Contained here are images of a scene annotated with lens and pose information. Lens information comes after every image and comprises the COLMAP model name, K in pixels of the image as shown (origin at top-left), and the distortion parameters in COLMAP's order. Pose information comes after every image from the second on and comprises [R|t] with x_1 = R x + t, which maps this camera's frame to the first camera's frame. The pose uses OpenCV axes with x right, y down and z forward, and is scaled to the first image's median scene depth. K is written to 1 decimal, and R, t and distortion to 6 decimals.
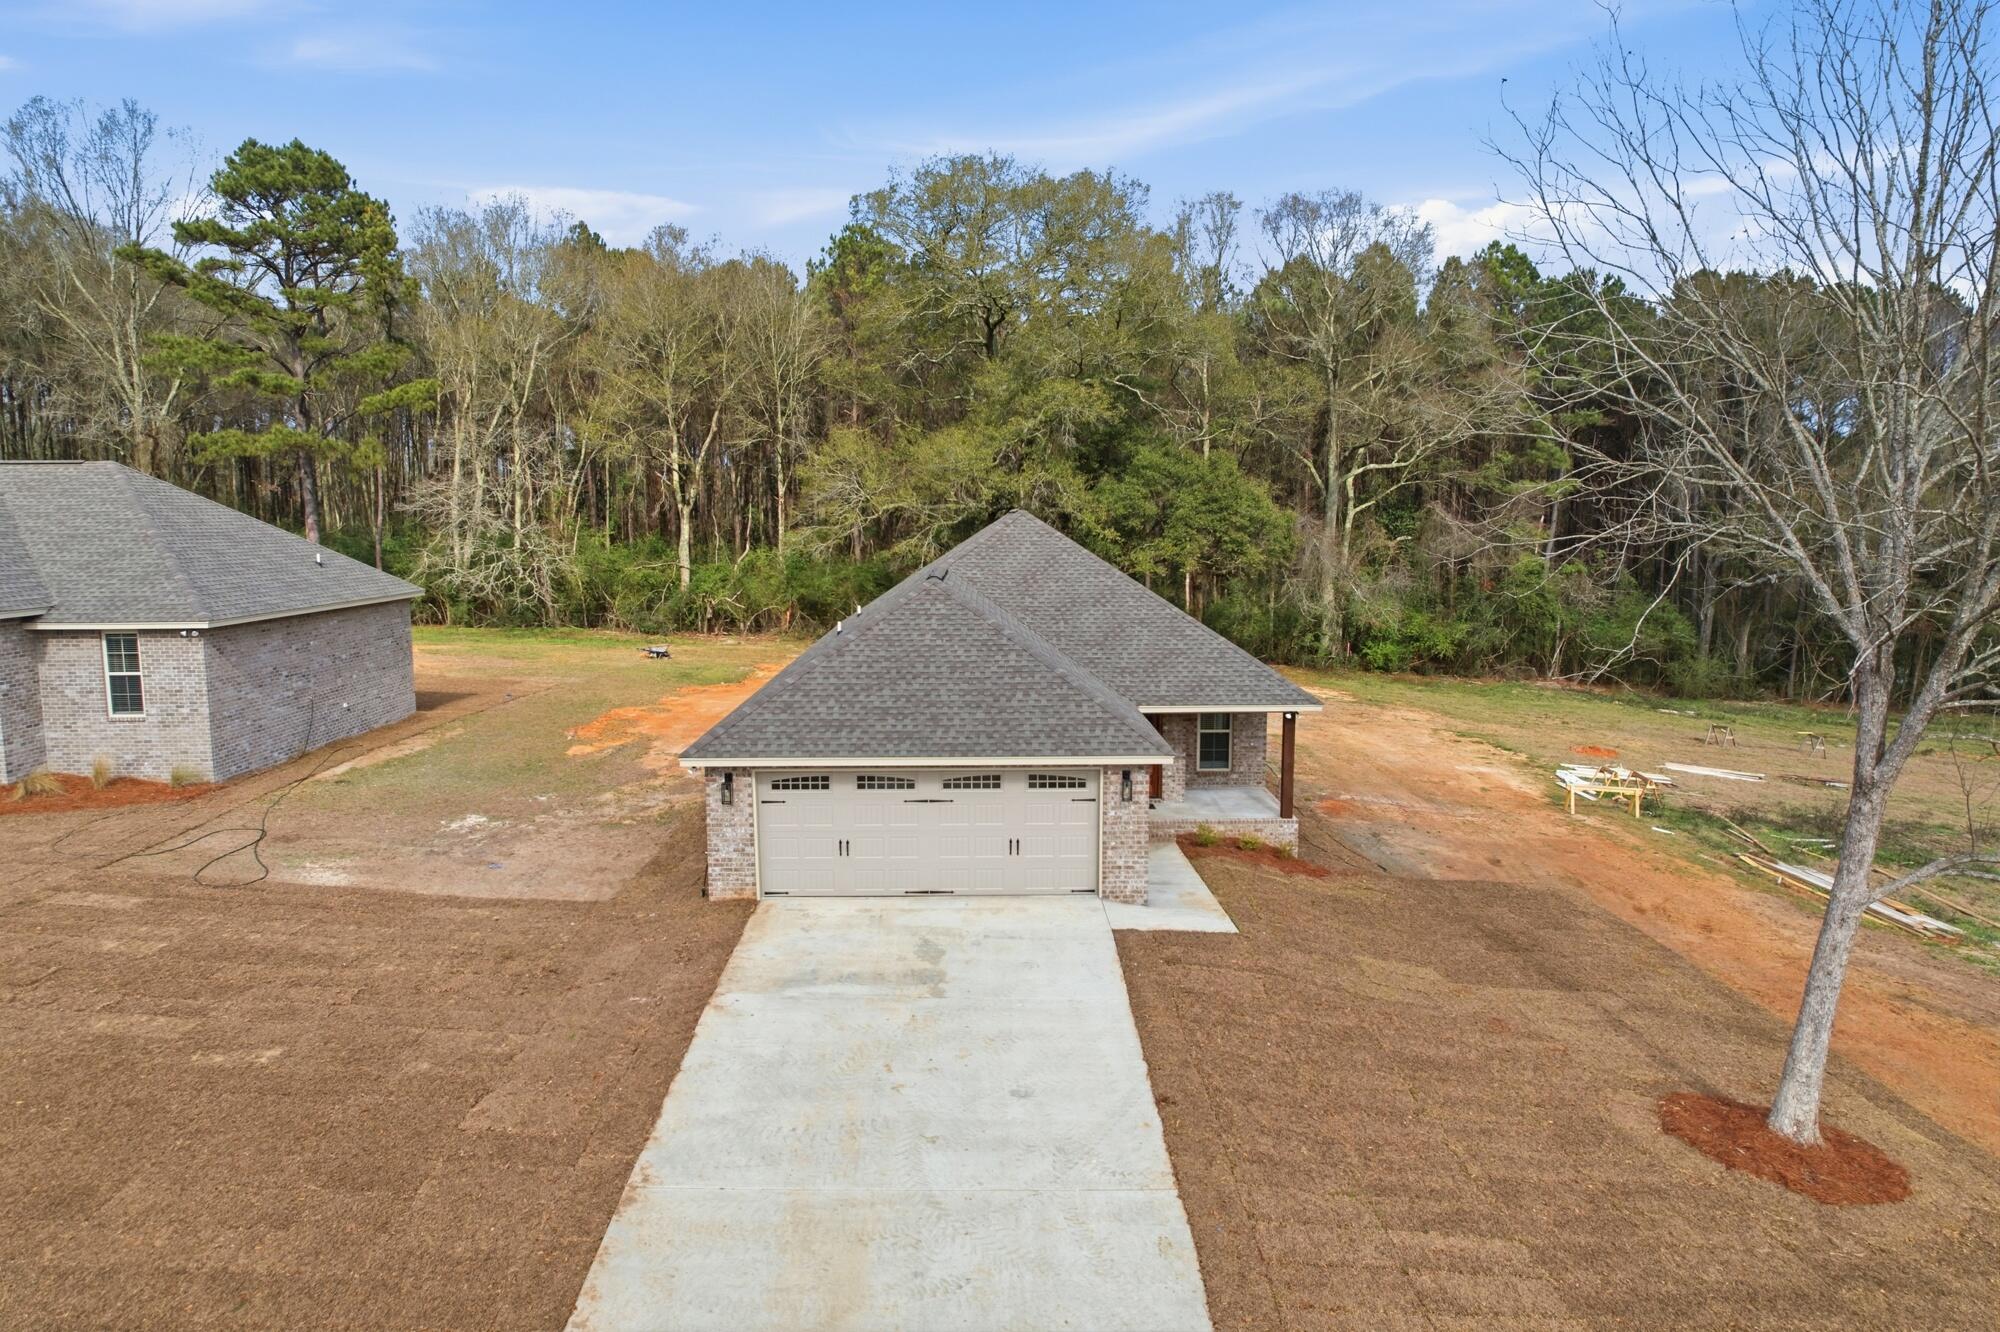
lens RADIAL K [[1302.0, 0, 1000.0], [0, 1302.0, 666.0], [0, 0, 1]] dist [-0.064831, 0.004951]
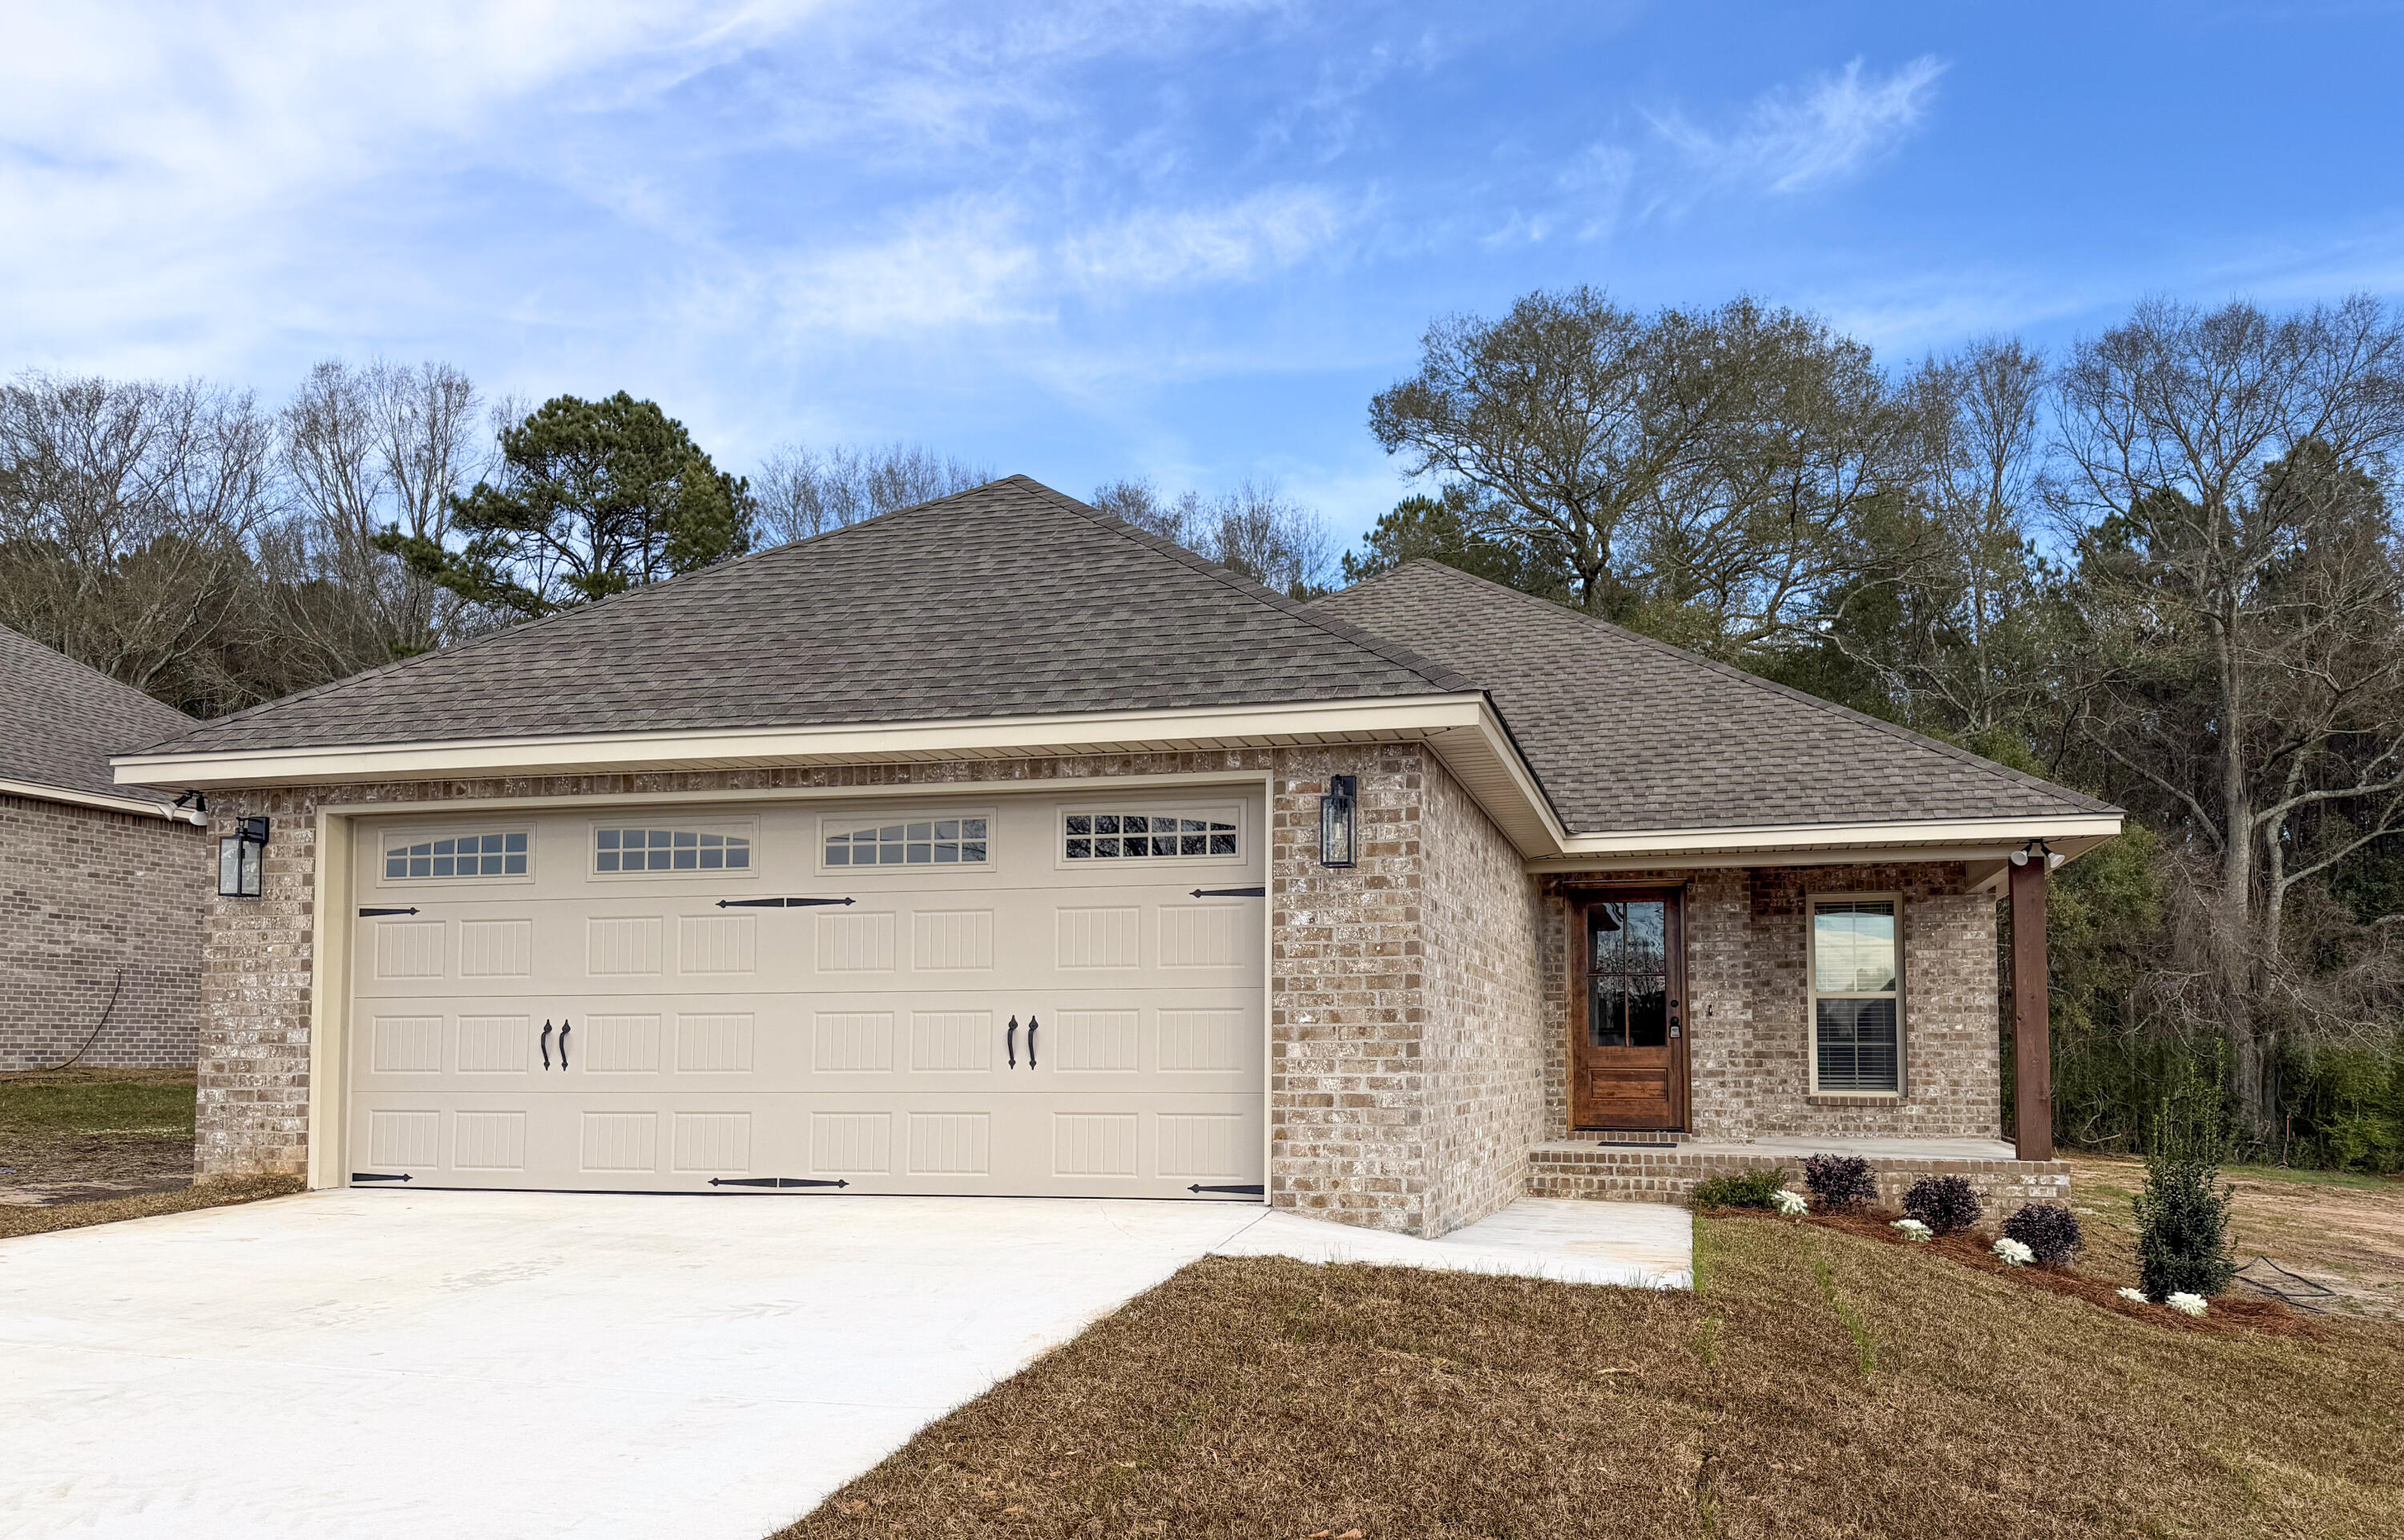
lens RADIAL K [[1794.7, 0, 1210.3], [0, 1794.7, 924.7], [0, 0, 1]] dist [0.119300, -0.168801]
pose [[0.962874, -0.013172, -0.269630, 0.052878], [-0.033075, 0.985527, -0.166258, 0.054528], [0.267917, 0.169003, 0.948503, 0.172790]]
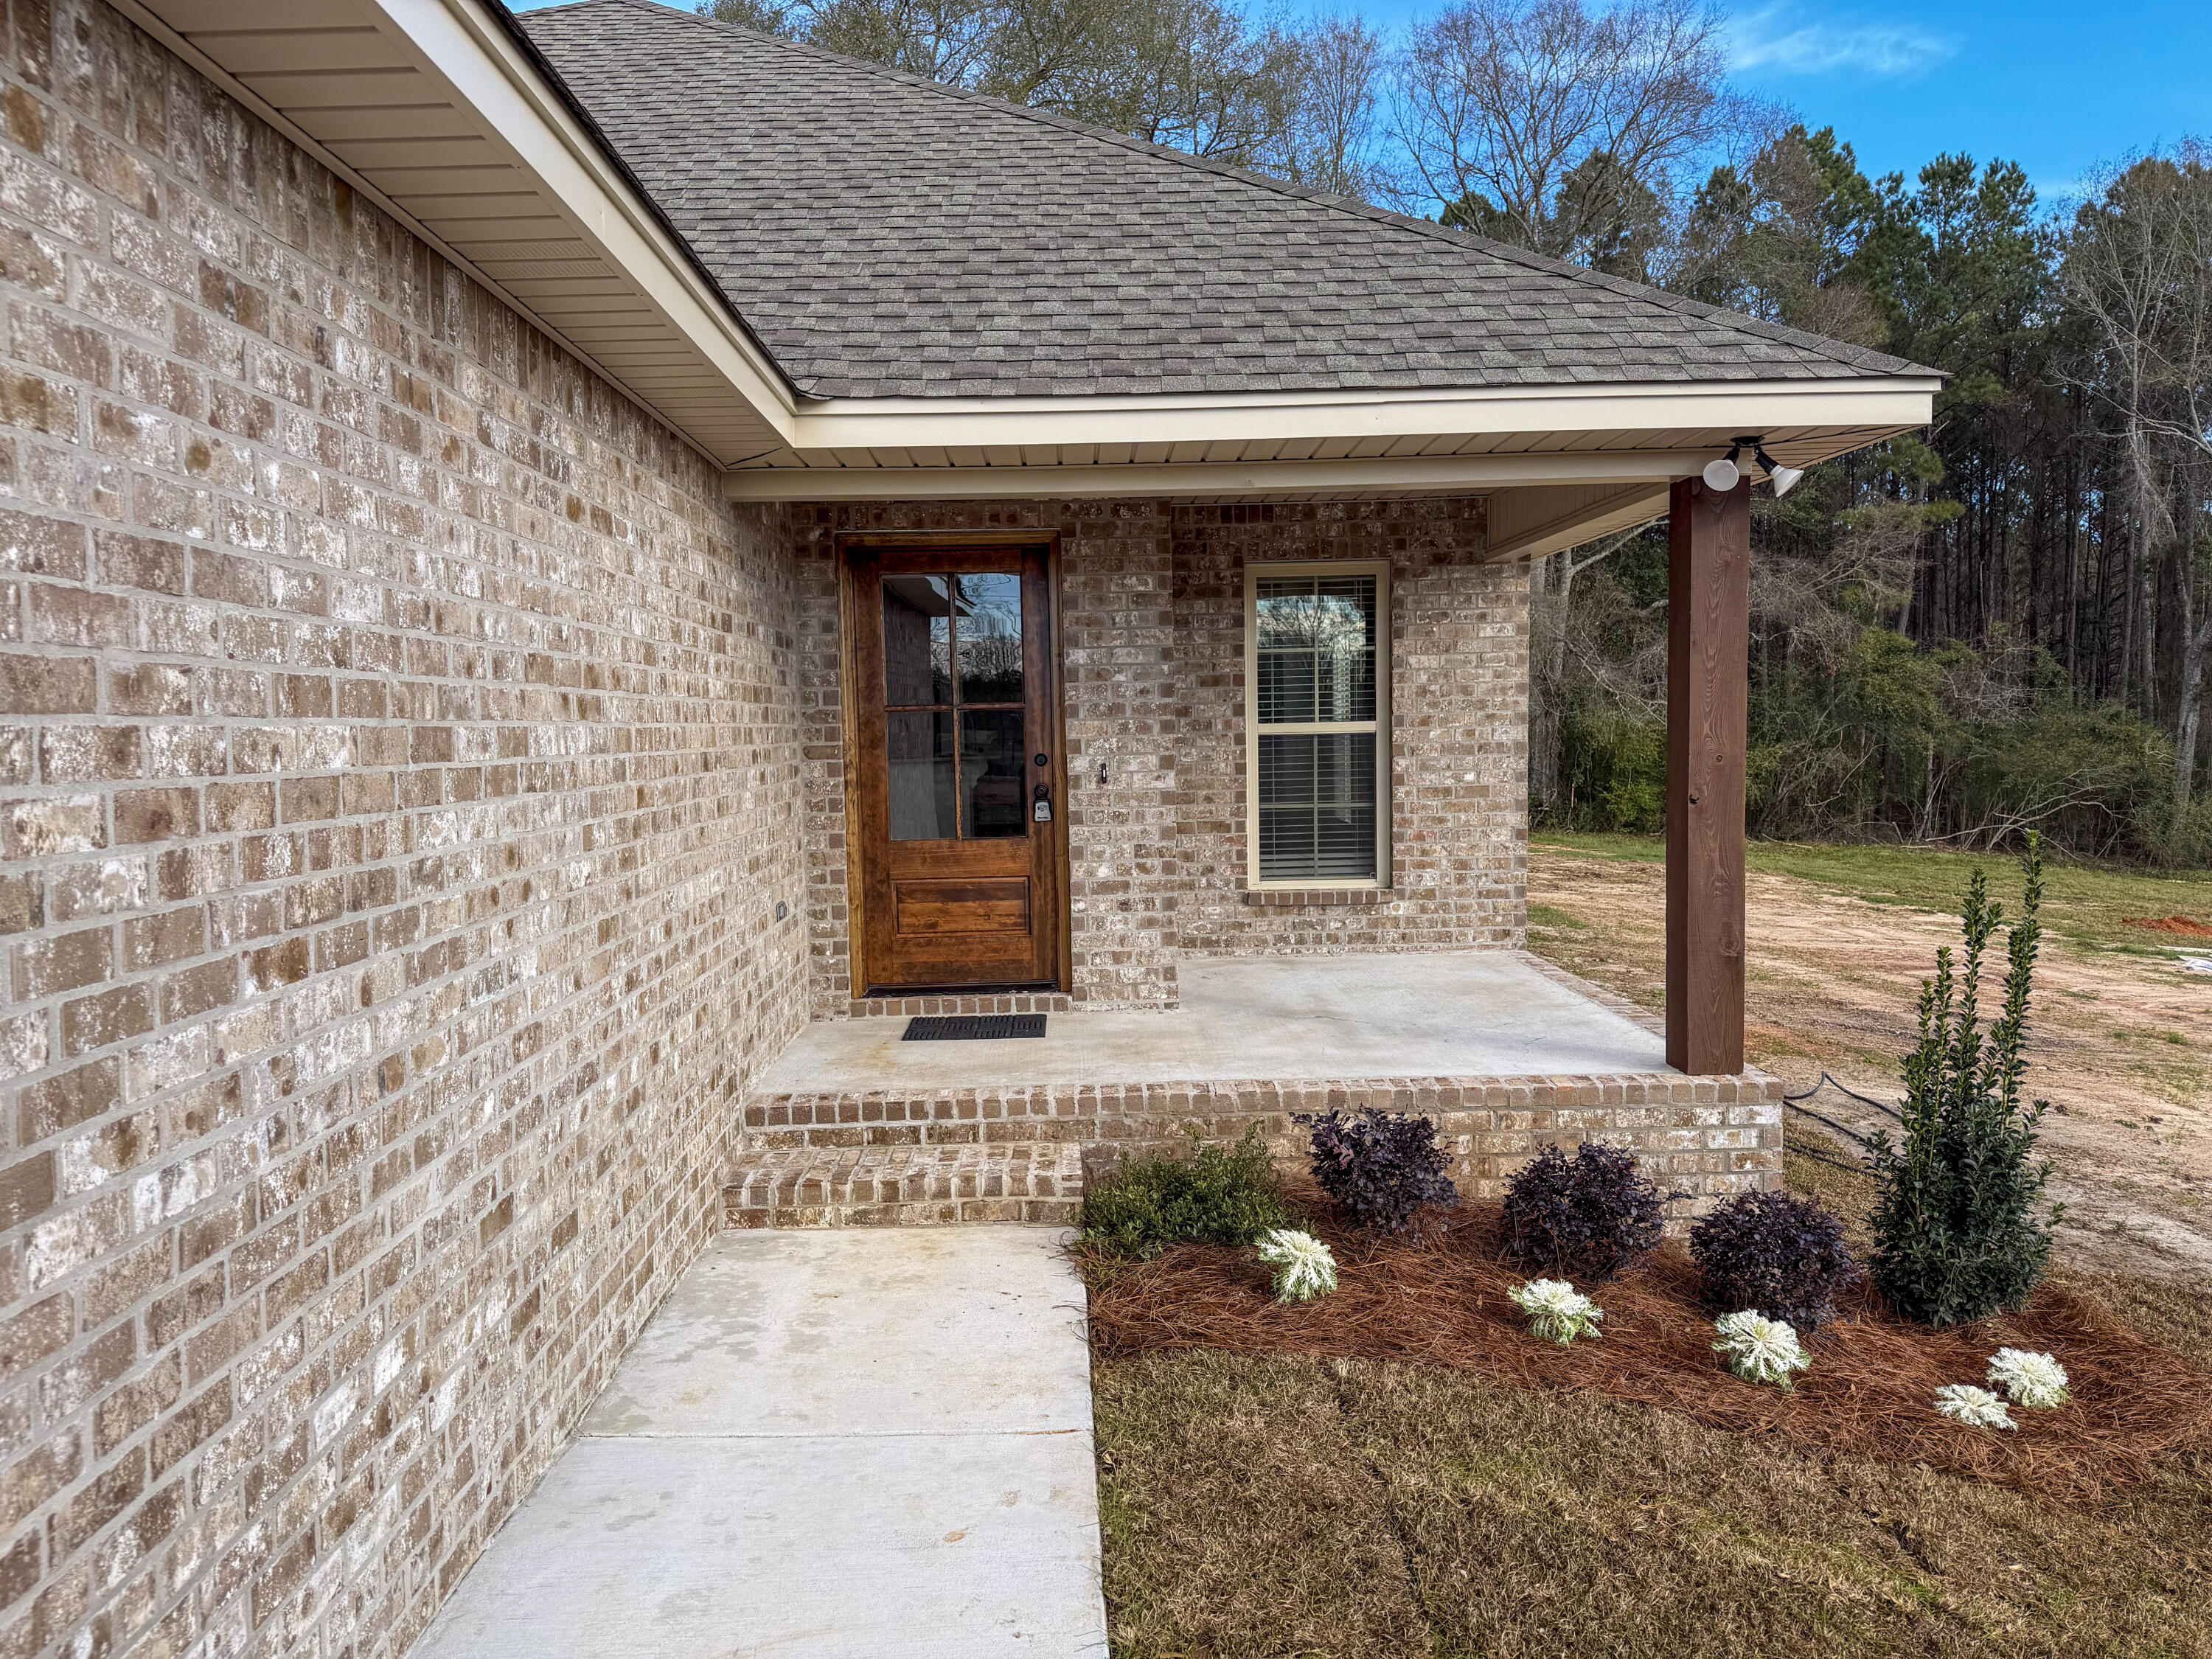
lens RADIAL K [[1669.5, 0, 1131.0], [0, 1669.5, 836.1], [0, 0, 1]] dist [0.072509, -0.003704]
pose [[0.999282, -0.019409, 0.032550, 0.050112], [0.020612, 0.999102, -0.037013, 0.034735], [-0.031802, 0.037657, 0.998785, 0.287438]]
